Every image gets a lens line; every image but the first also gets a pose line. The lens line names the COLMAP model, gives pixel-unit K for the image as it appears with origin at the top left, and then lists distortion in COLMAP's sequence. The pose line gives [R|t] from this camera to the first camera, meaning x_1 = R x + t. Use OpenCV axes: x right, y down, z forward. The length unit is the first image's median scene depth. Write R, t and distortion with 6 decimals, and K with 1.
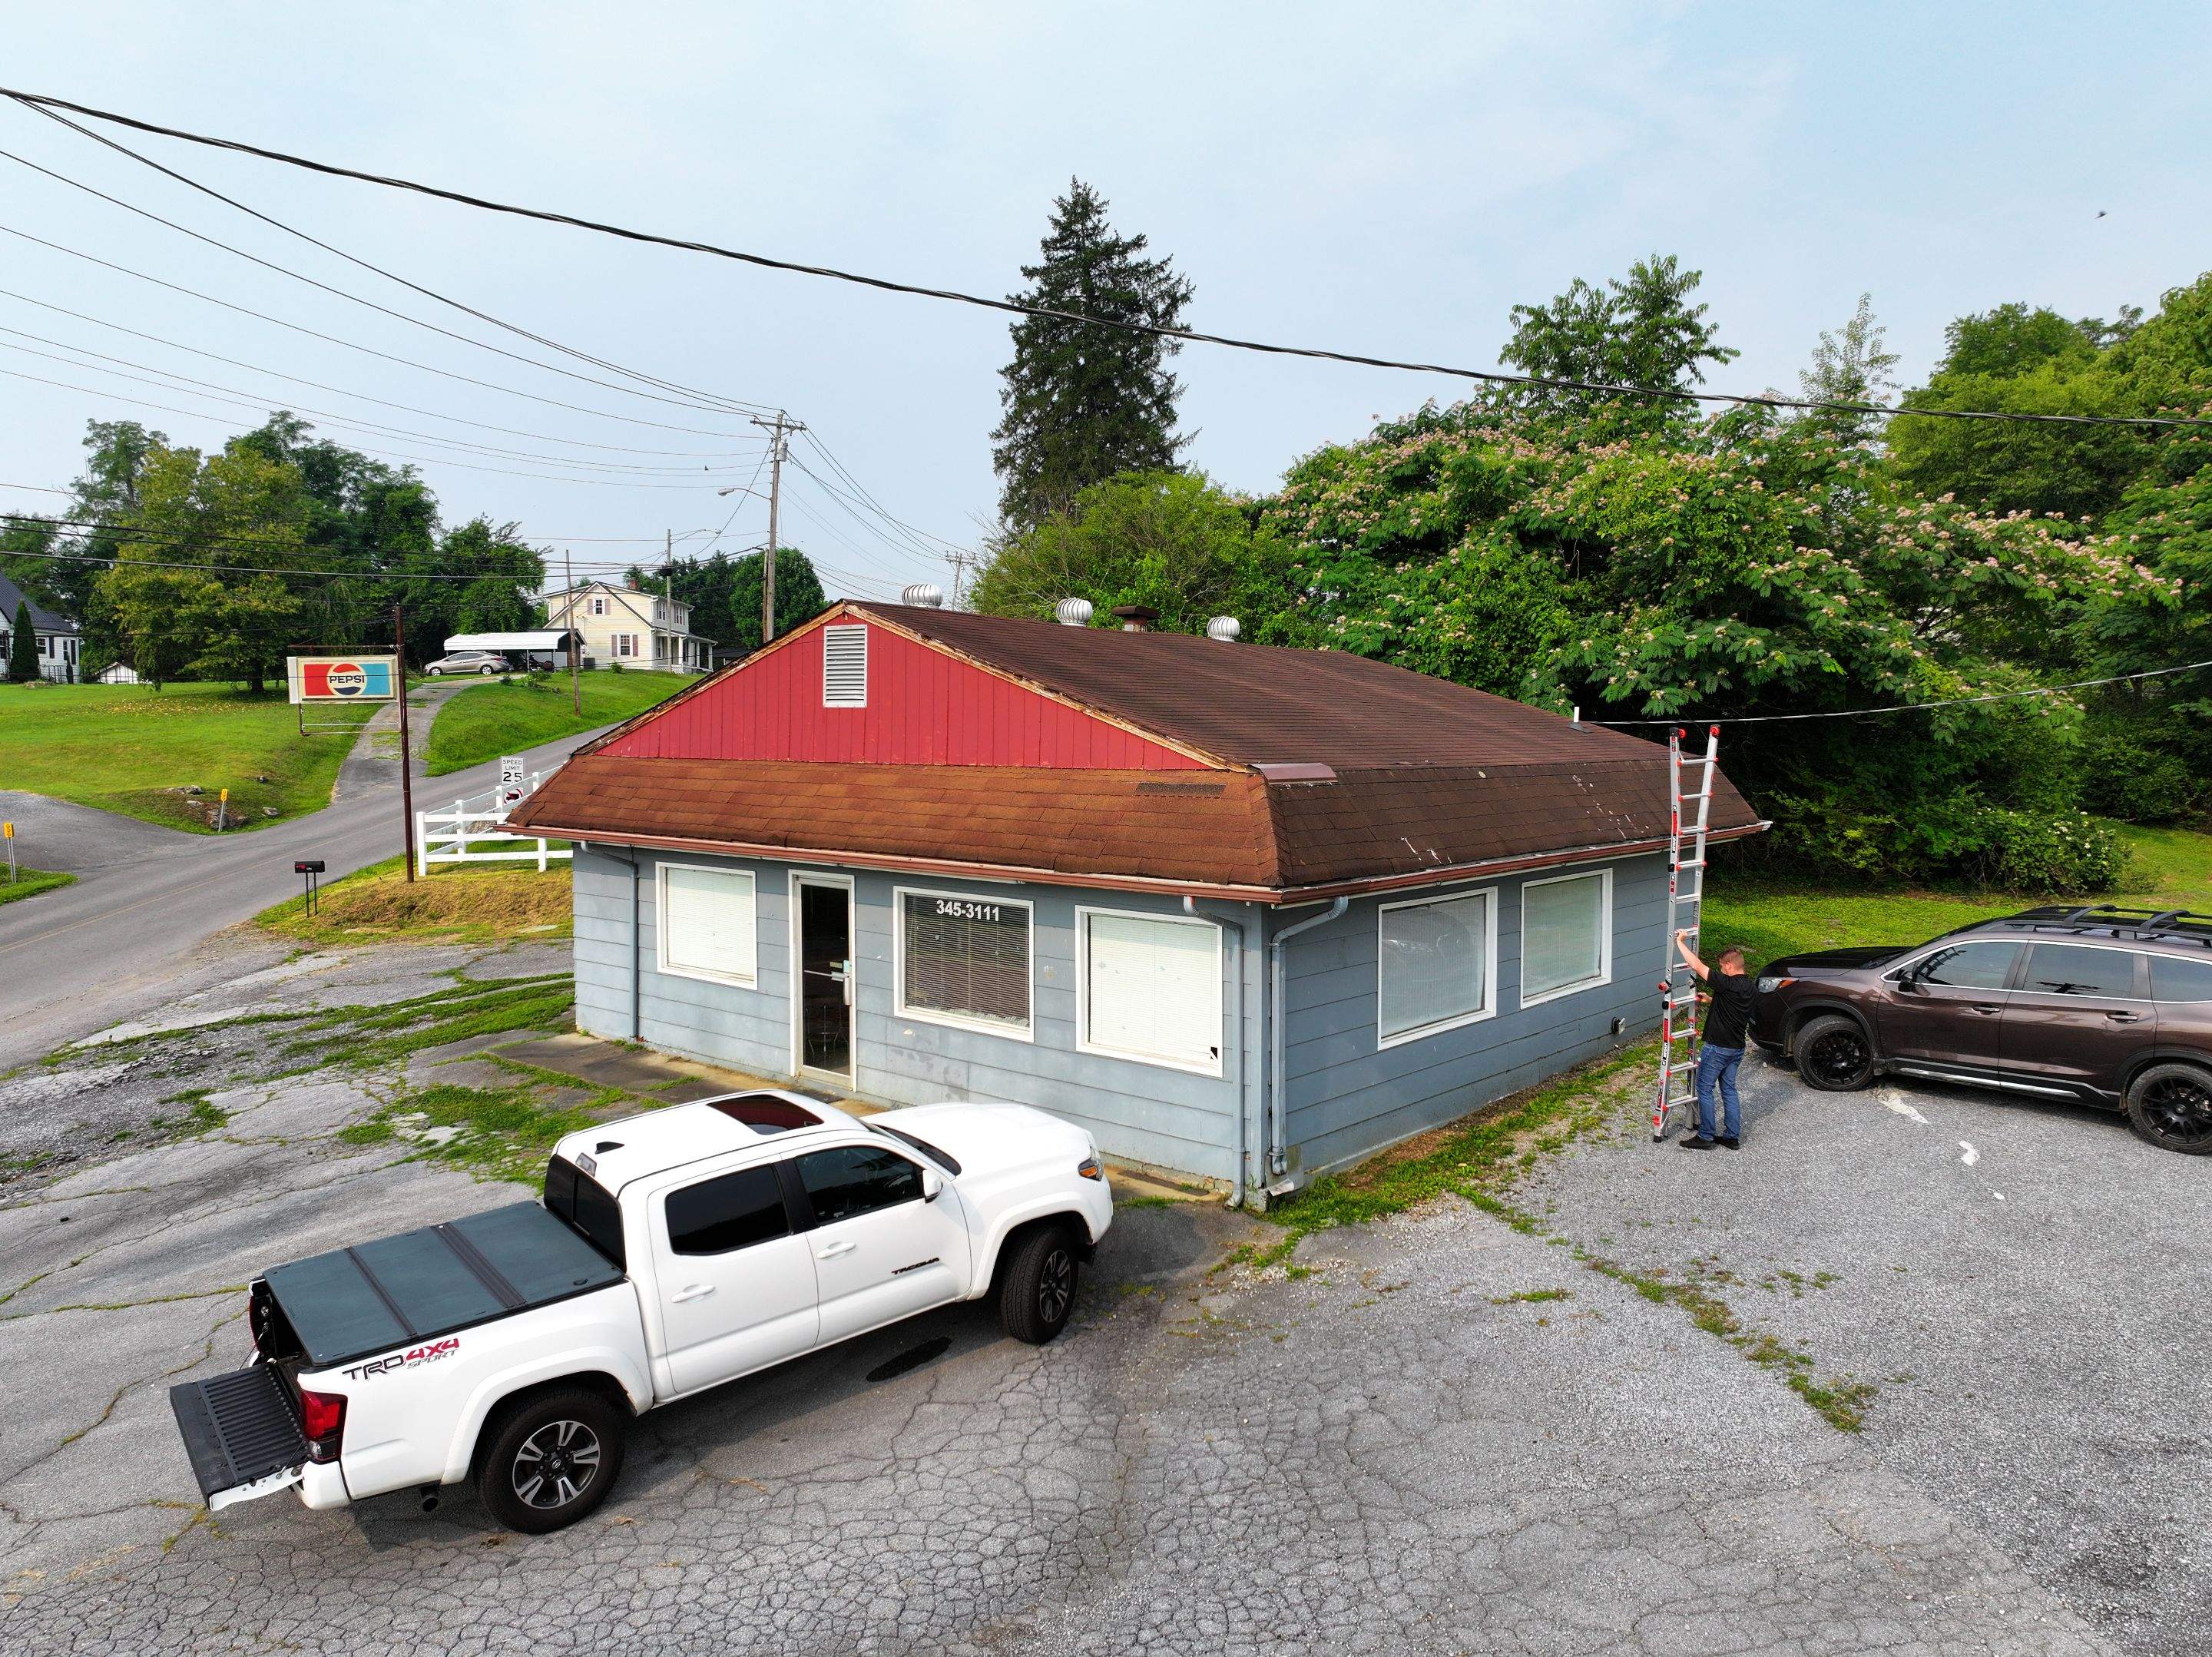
lens RADIAL K [[1529.5, 0, 1102.1], [0, 1529.5, 823.3], [0, 0, 1]] dist [0.032221, 0.002482]
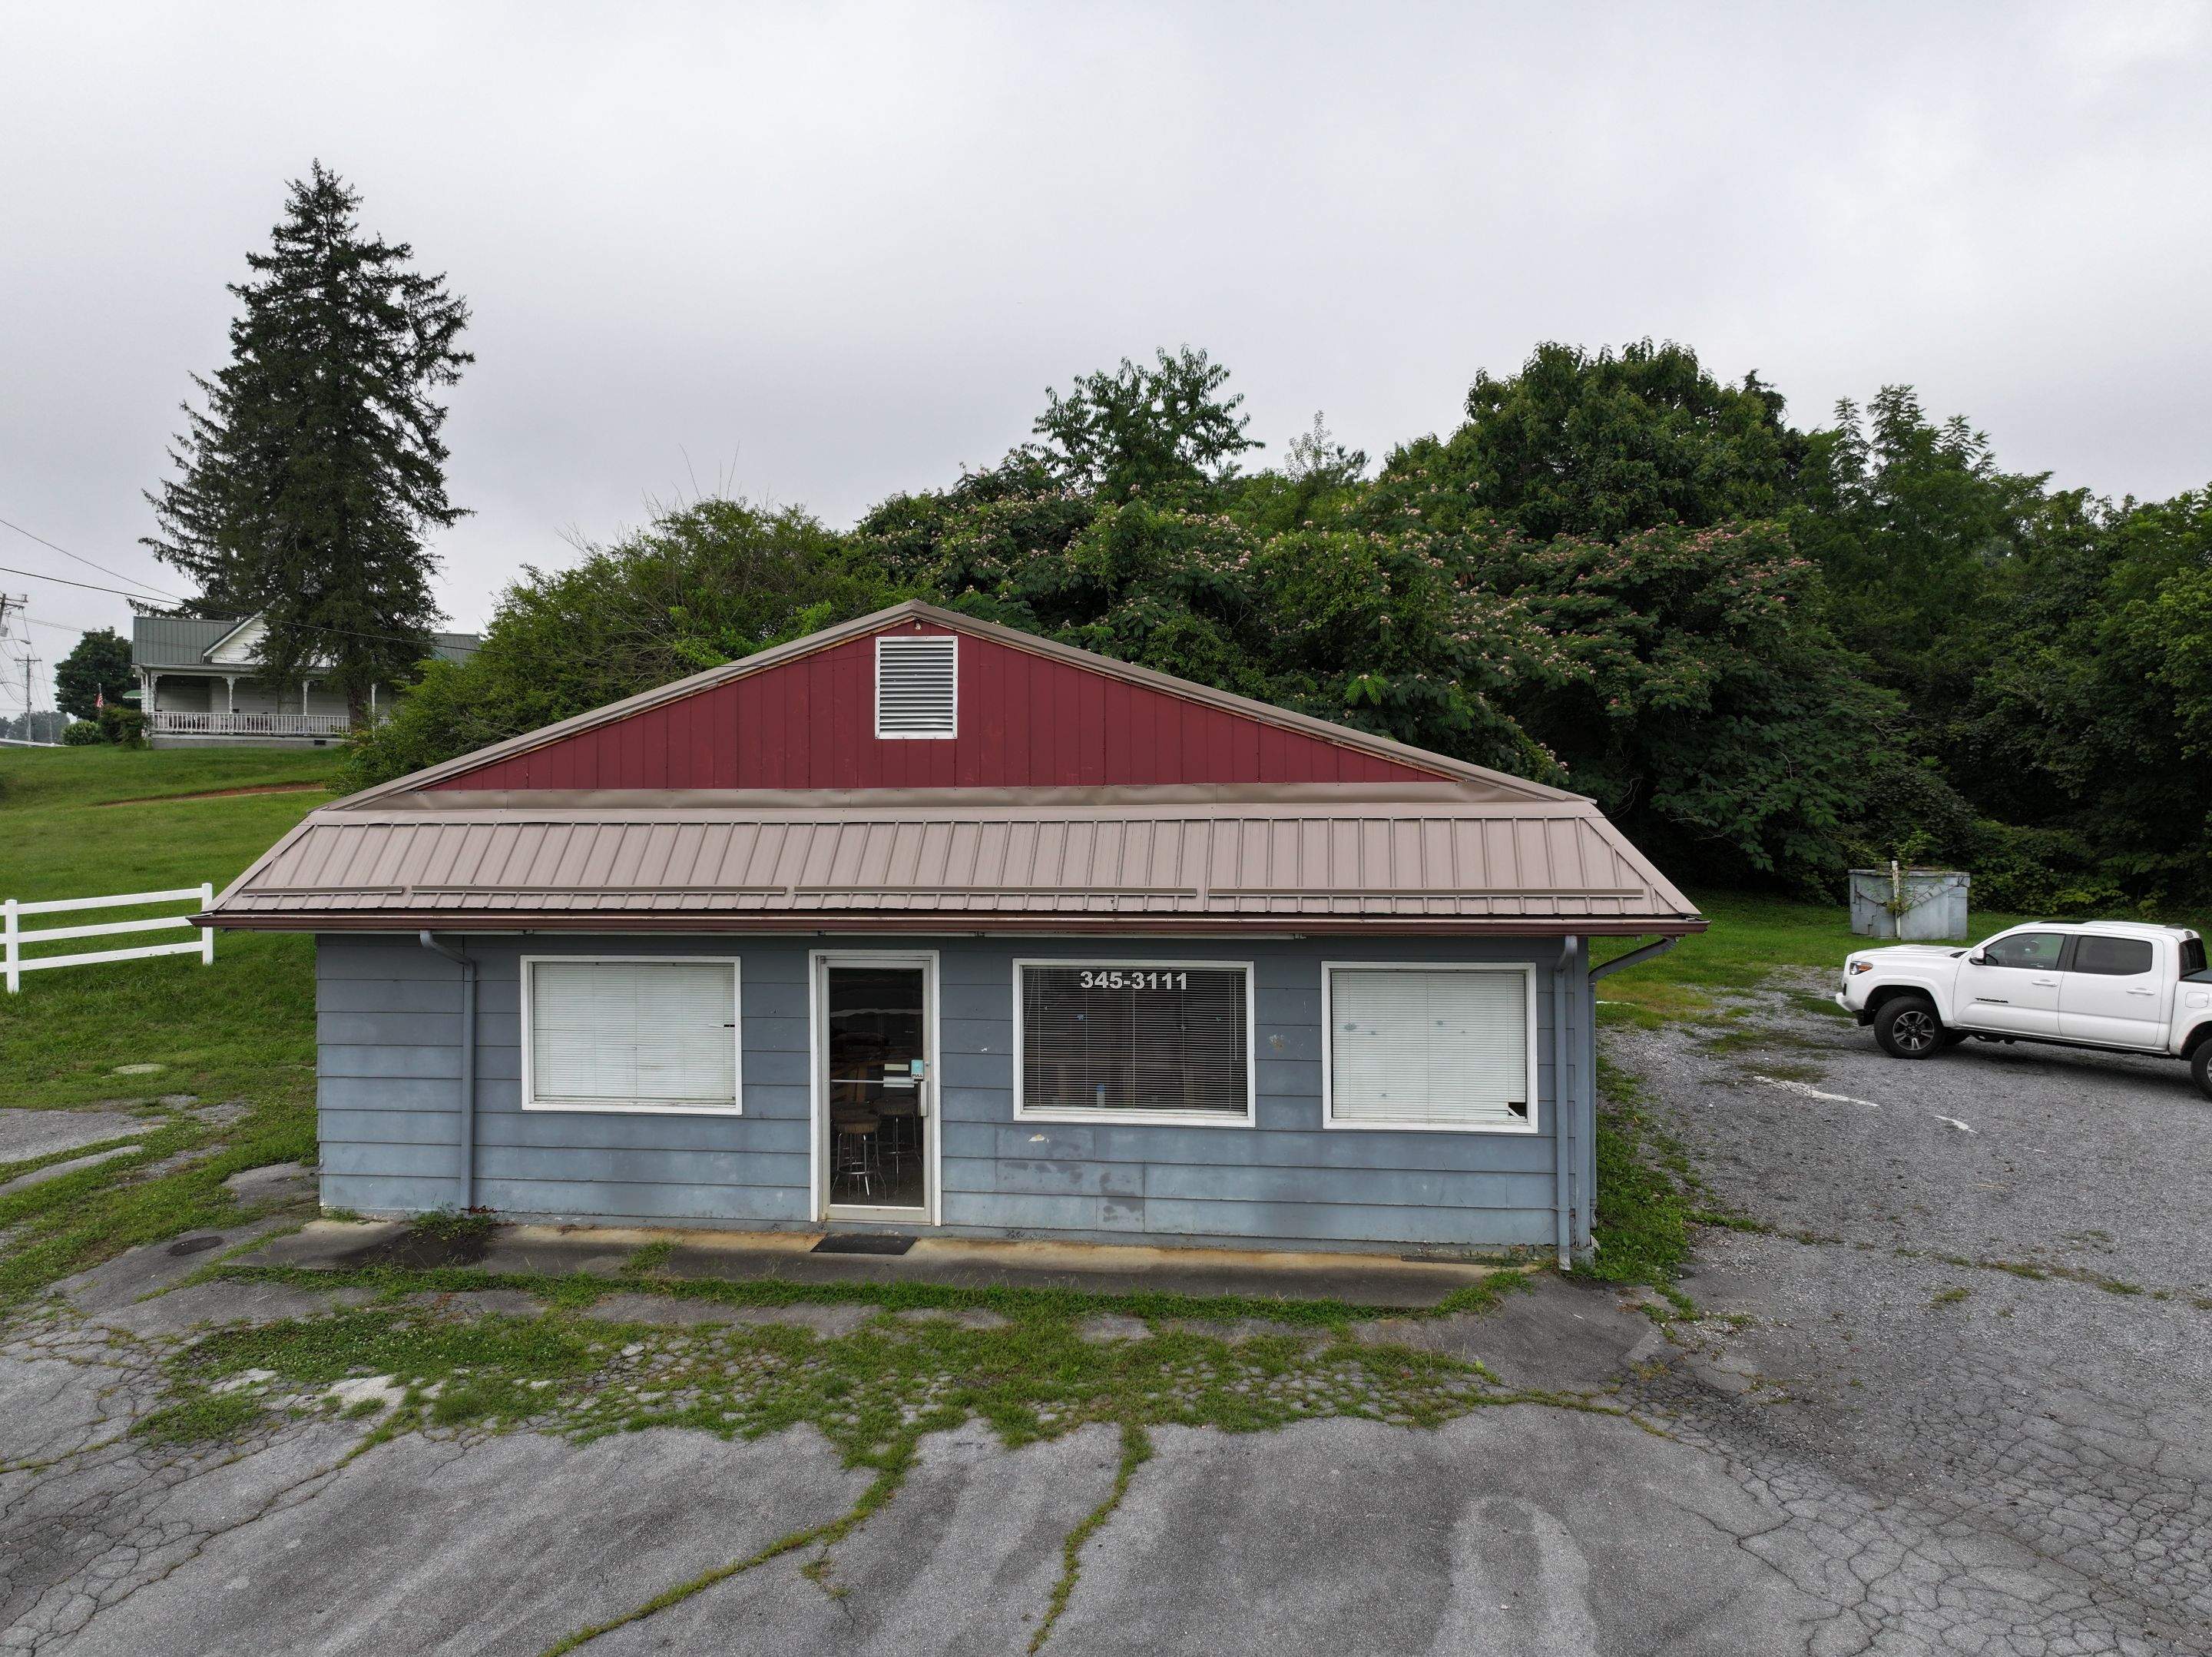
lens RADIAL K [[1529.5, 0, 1105.5], [0, 1529.5, 830.1], [0, 0, 1]] dist [0.032221, 0.002482]
pose [[0.849000, -0.016343, 0.528140, -0.442680], [0.042404, 0.998405, -0.037272, 0.004664], [-0.526688, 0.054039, 0.848339, 0.244088]]
